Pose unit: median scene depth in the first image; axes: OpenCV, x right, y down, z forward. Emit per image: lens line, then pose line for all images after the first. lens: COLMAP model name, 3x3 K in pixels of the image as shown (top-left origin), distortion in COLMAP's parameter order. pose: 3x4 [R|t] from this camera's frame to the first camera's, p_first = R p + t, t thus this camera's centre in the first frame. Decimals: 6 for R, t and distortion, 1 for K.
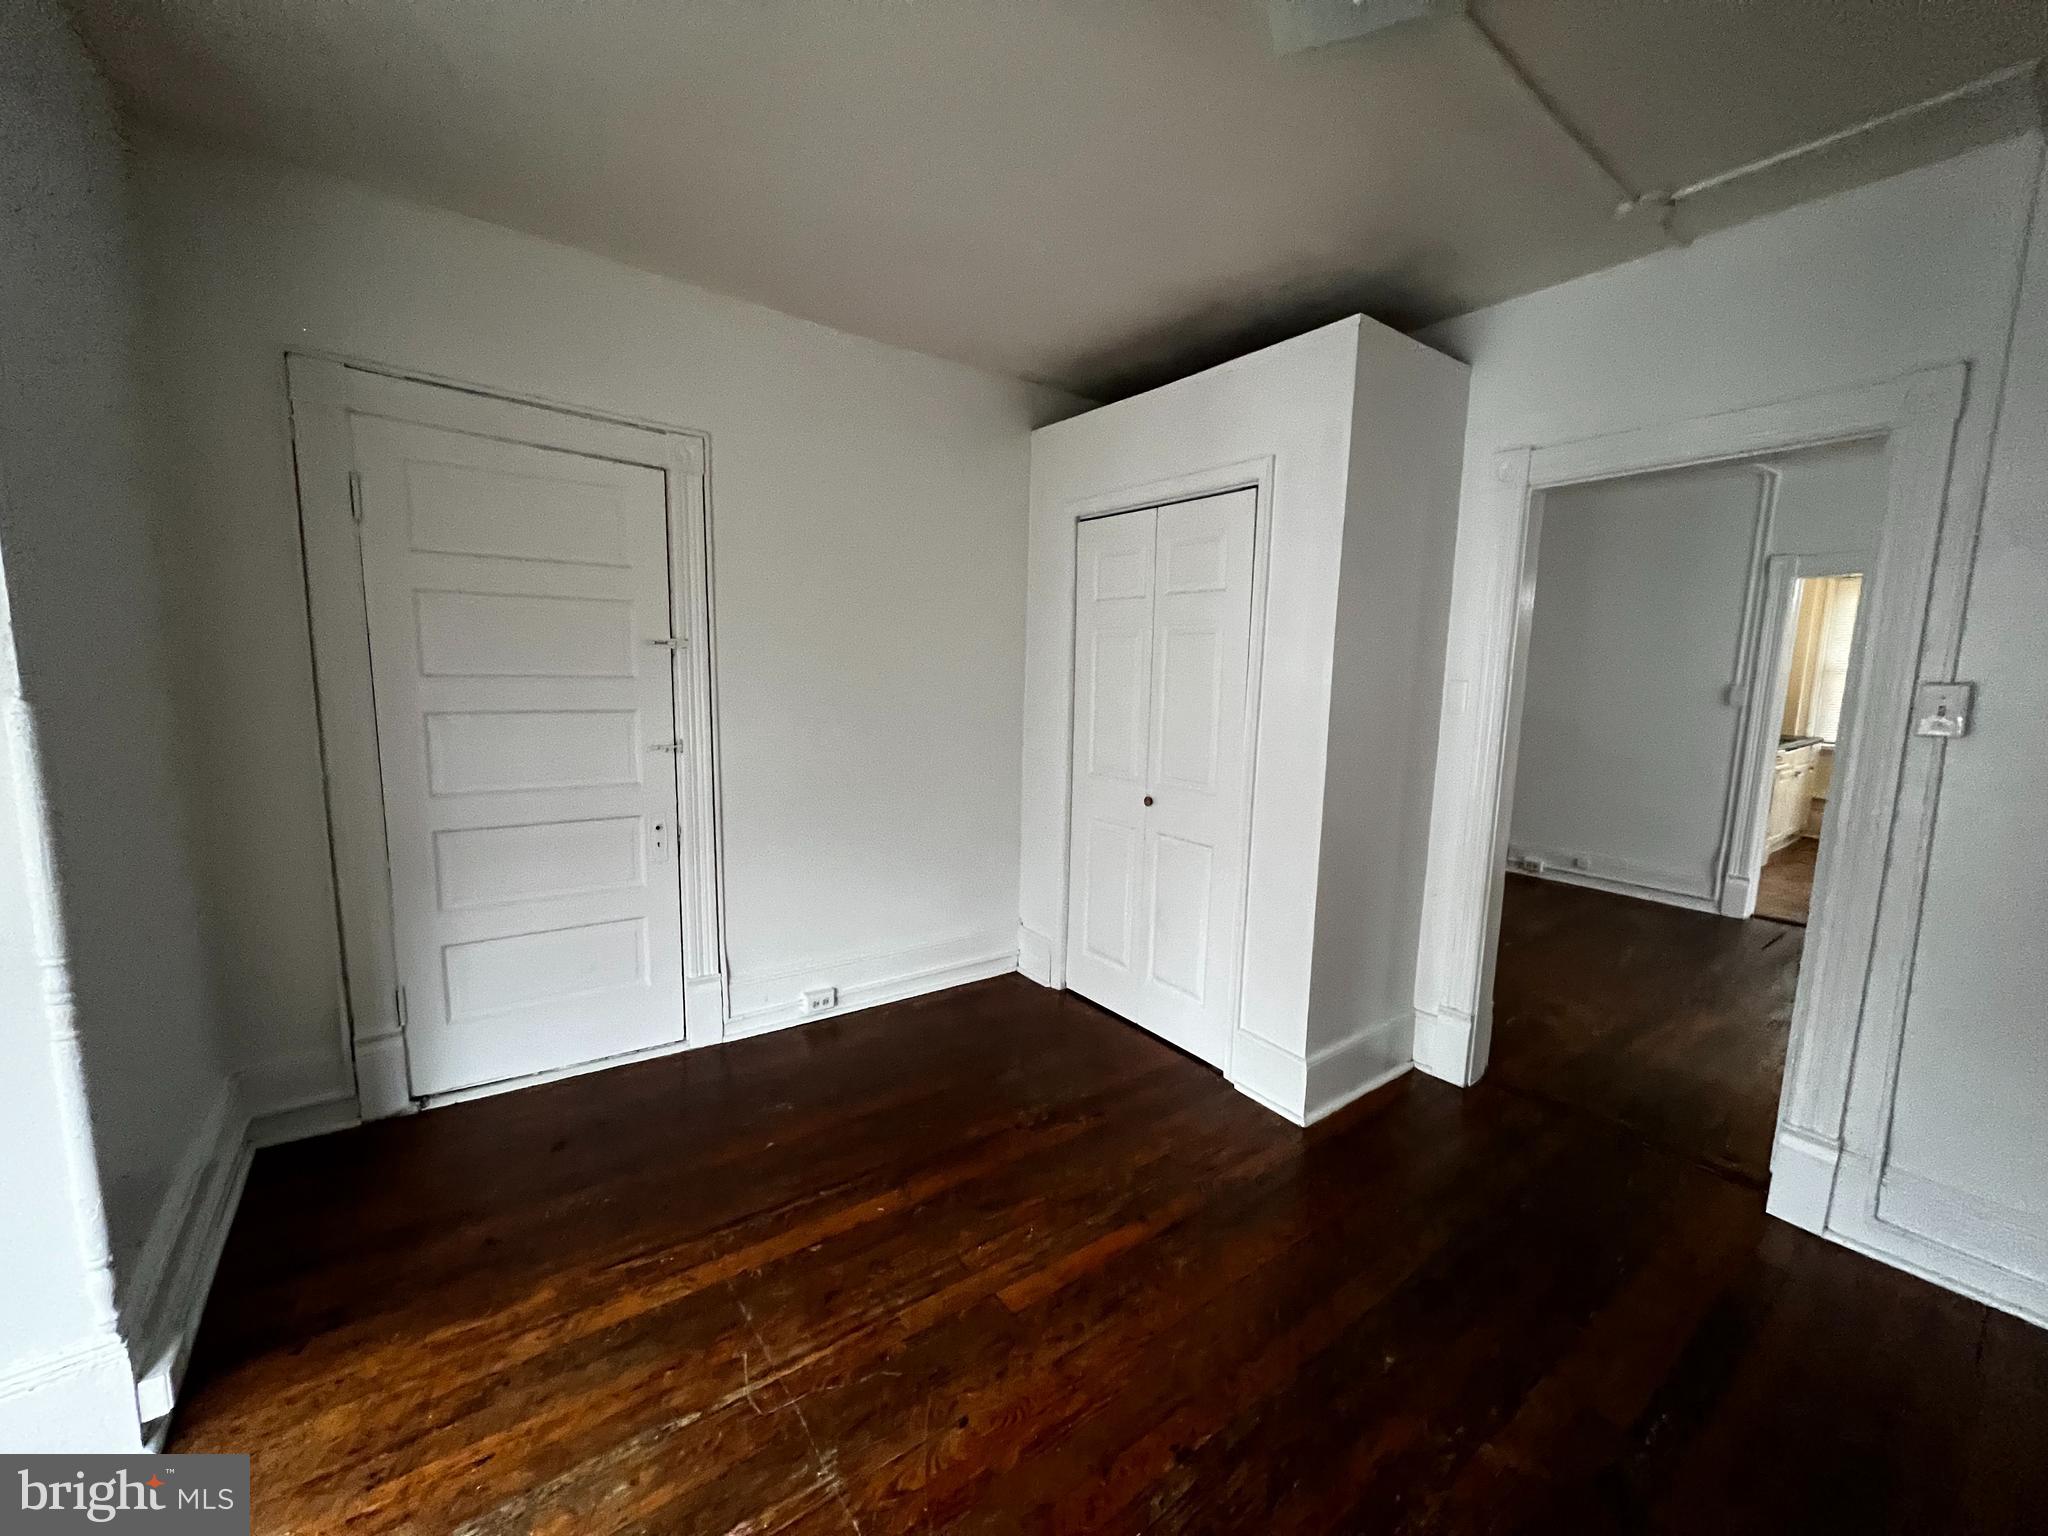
lens RADIAL K [[812.8, 0, 1027.3], [0, 812.8, 772.3], [0, 0, 1]] dist [-0.000915, -0.000034]
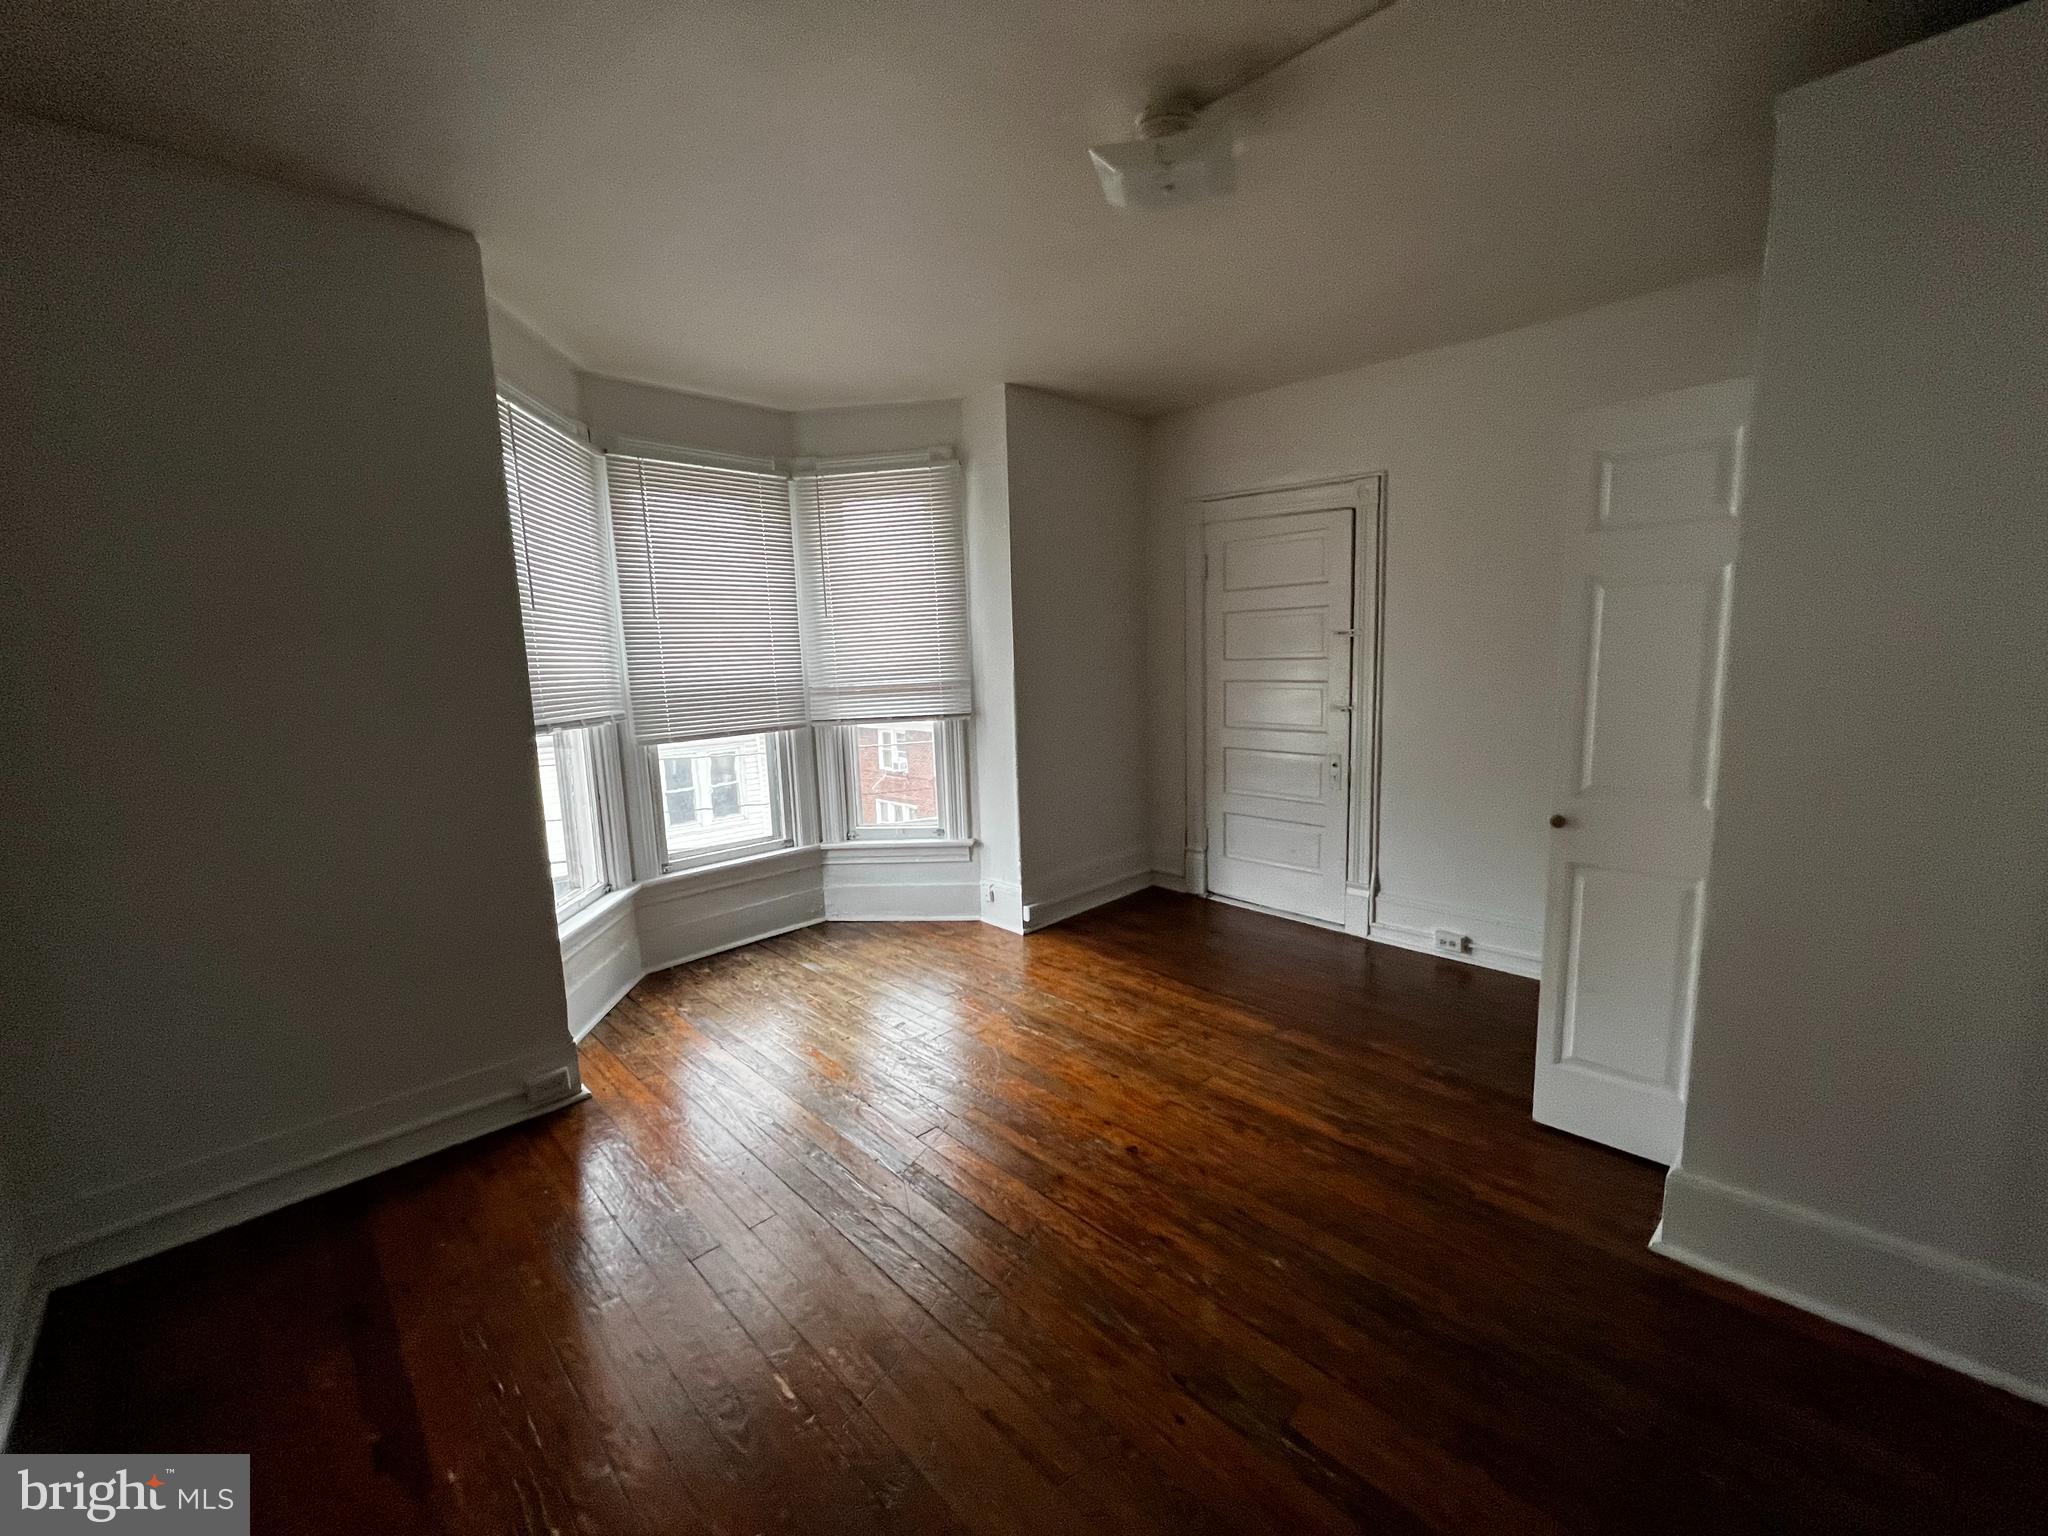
lens RADIAL K [[812.8, 0, 1027.3], [0, 812.8, 772.3], [0, 0, 1]] dist [-0.000915, -0.000034]
pose [[0.136611, 0.115467, -0.983872, 0.993877], [-0.098439, 0.989850, 0.102500, -0.013280], [0.985722, 0.082849, 0.146591, 0.313865]]
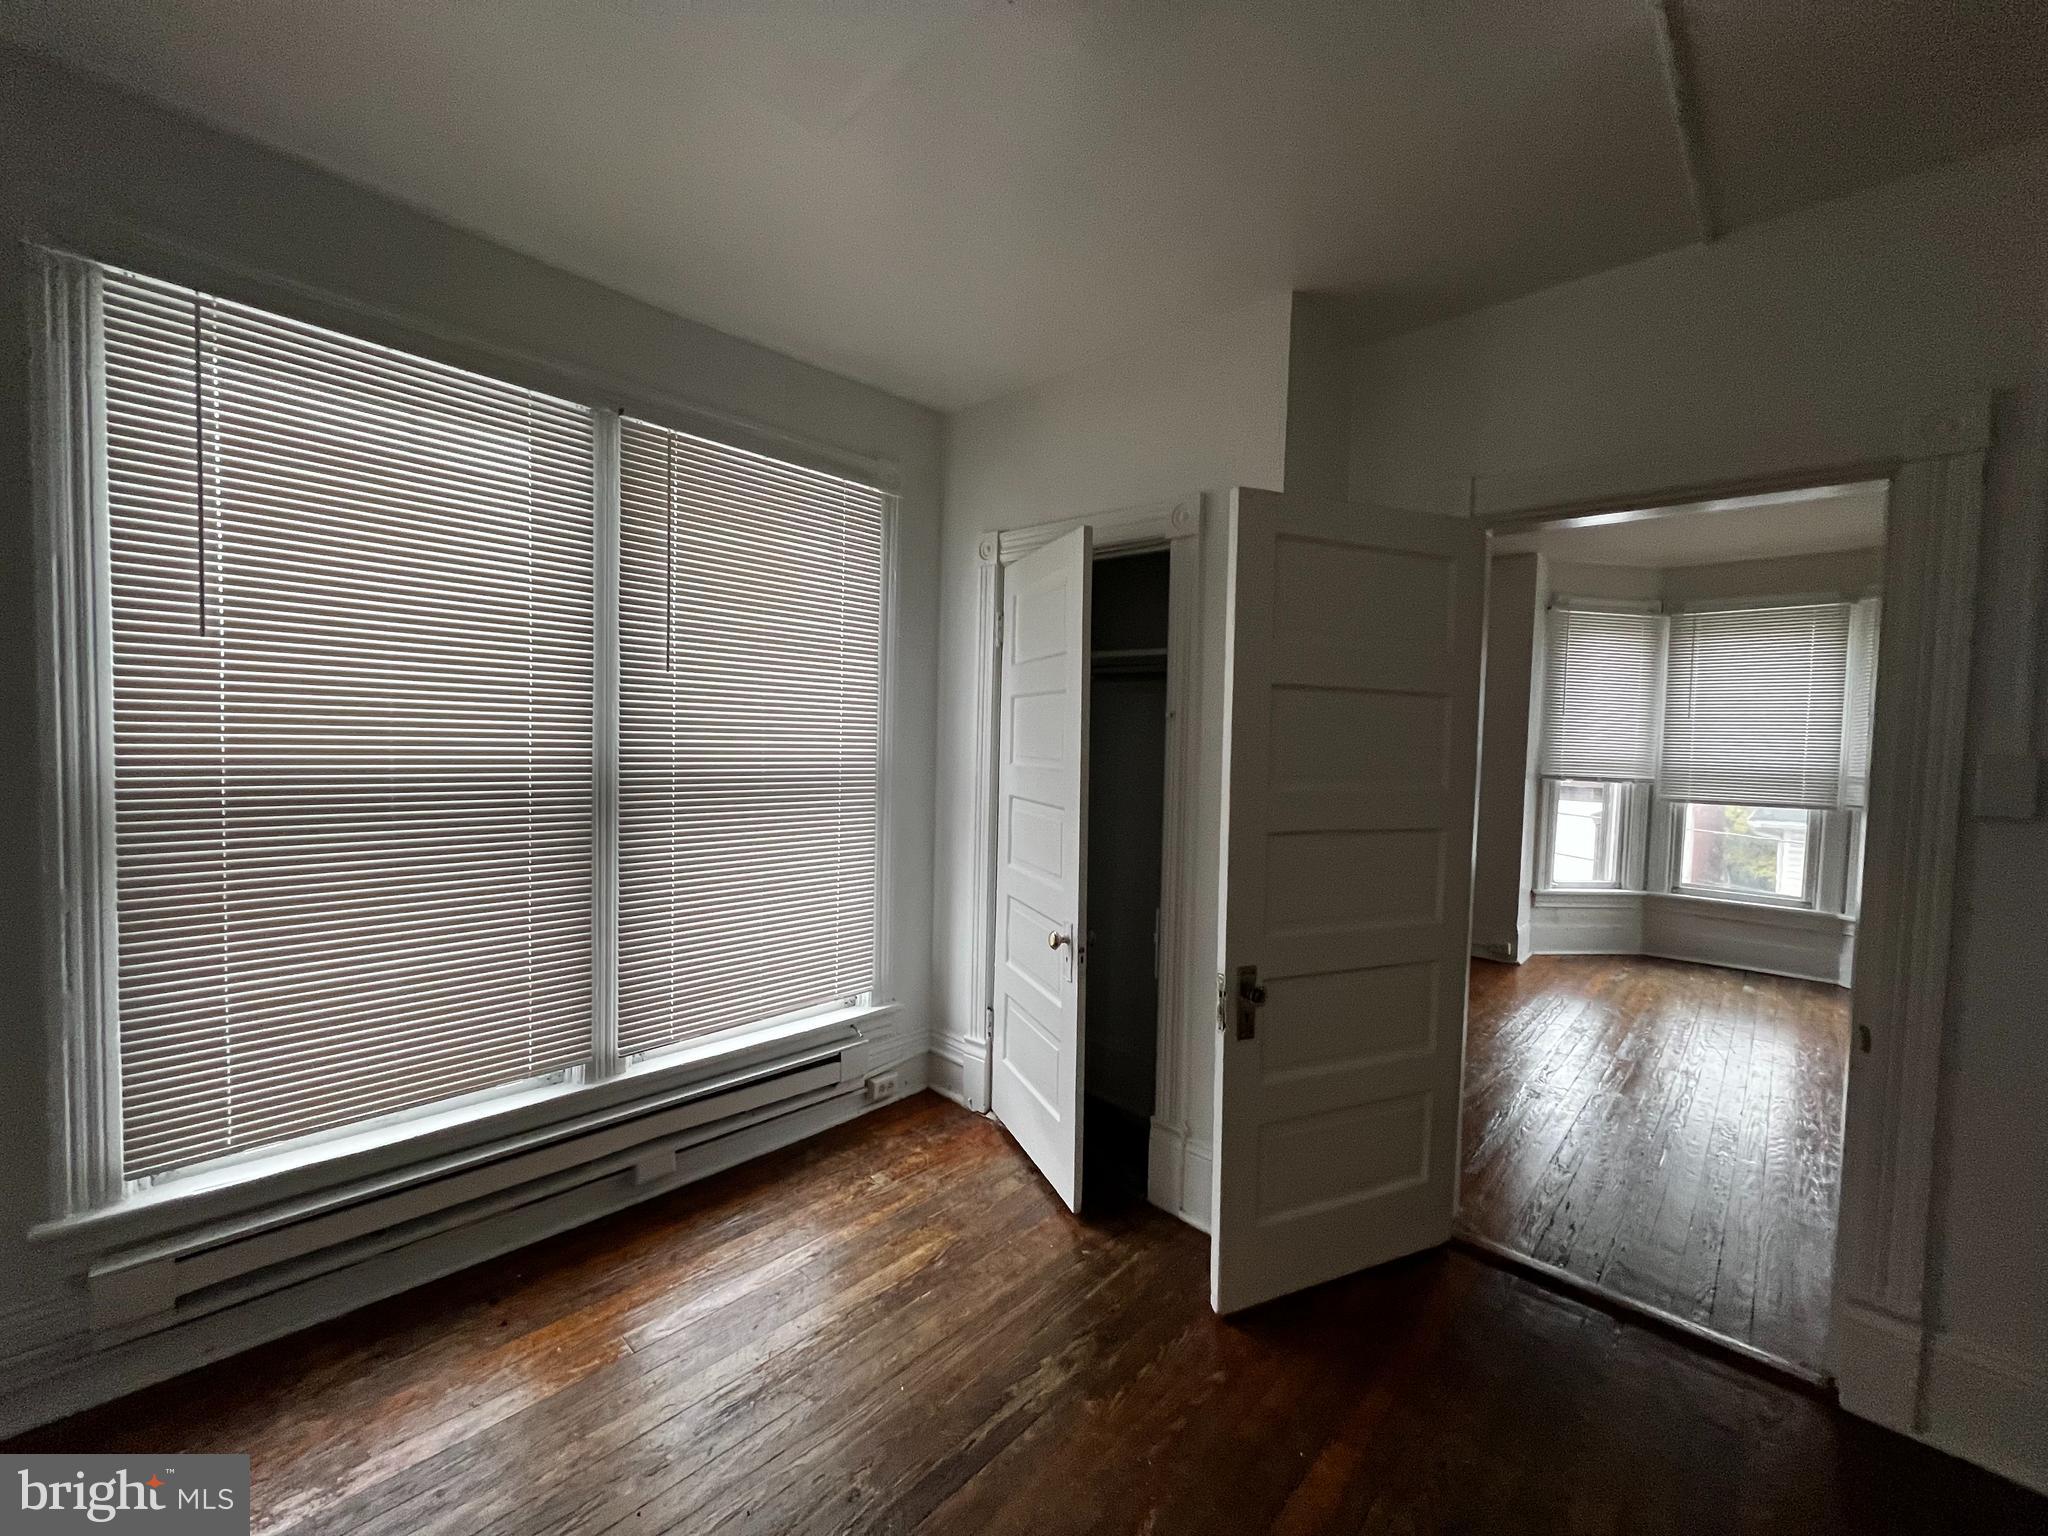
lens RADIAL K [[812.8, 0, 1027.3], [0, 812.8, 772.3], [0, 0, 1]] dist [-0.000915, -0.000034]
pose [[-0.983403, -0.049414, -0.174578, 1.377325], [-0.079142, 0.982661, 0.167671, -0.109070], [0.163265, 0.178704, -0.970262, 1.269289]]
